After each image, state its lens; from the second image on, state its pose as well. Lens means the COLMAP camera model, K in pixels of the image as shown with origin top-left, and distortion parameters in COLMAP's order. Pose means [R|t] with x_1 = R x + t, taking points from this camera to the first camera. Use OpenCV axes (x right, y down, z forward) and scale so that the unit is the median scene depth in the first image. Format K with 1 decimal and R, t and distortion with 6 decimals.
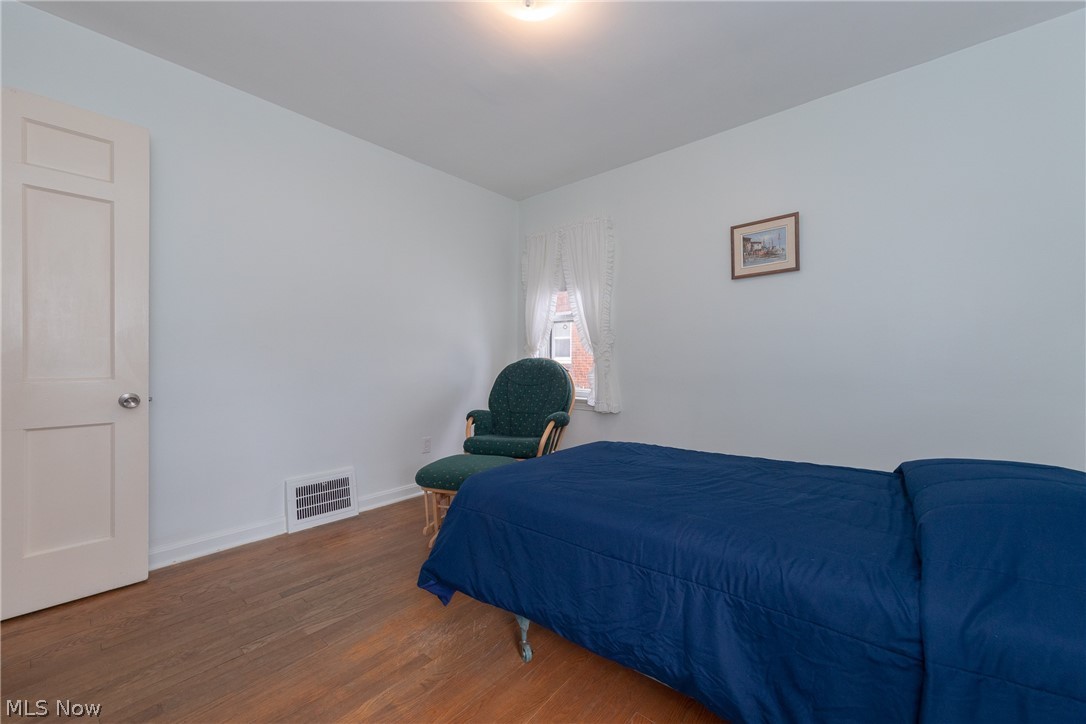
lens RADIAL K [[406.7, 0, 549.3], [0, 406.7, 360.0], [0, 0, 1]] dist [0.001950, -0.000293]
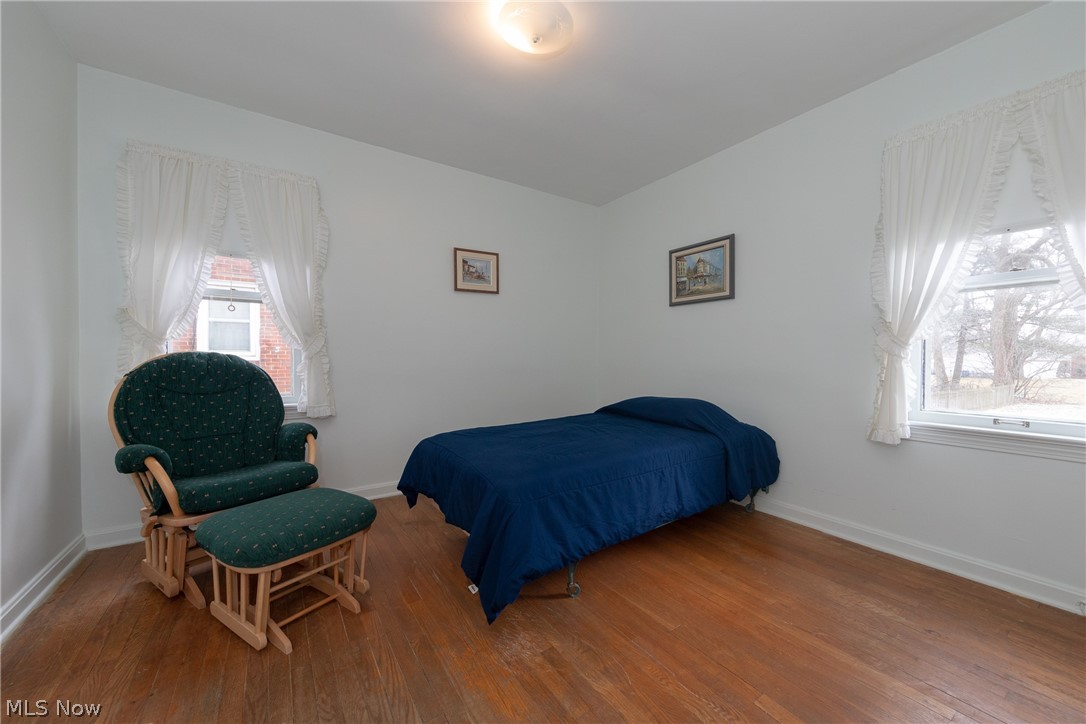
lens RADIAL K [[406.7, 0, 548.6], [0, 406.7, 361.7], [0, 0, 1]] dist [0.001950, -0.000293]
pose [[0.297136, -0.010806, 0.954774, -0.653630], [-0.005135, 0.999903, 0.012915, 0.000046], [-0.954821, -0.008740, 0.297051, 0.365389]]
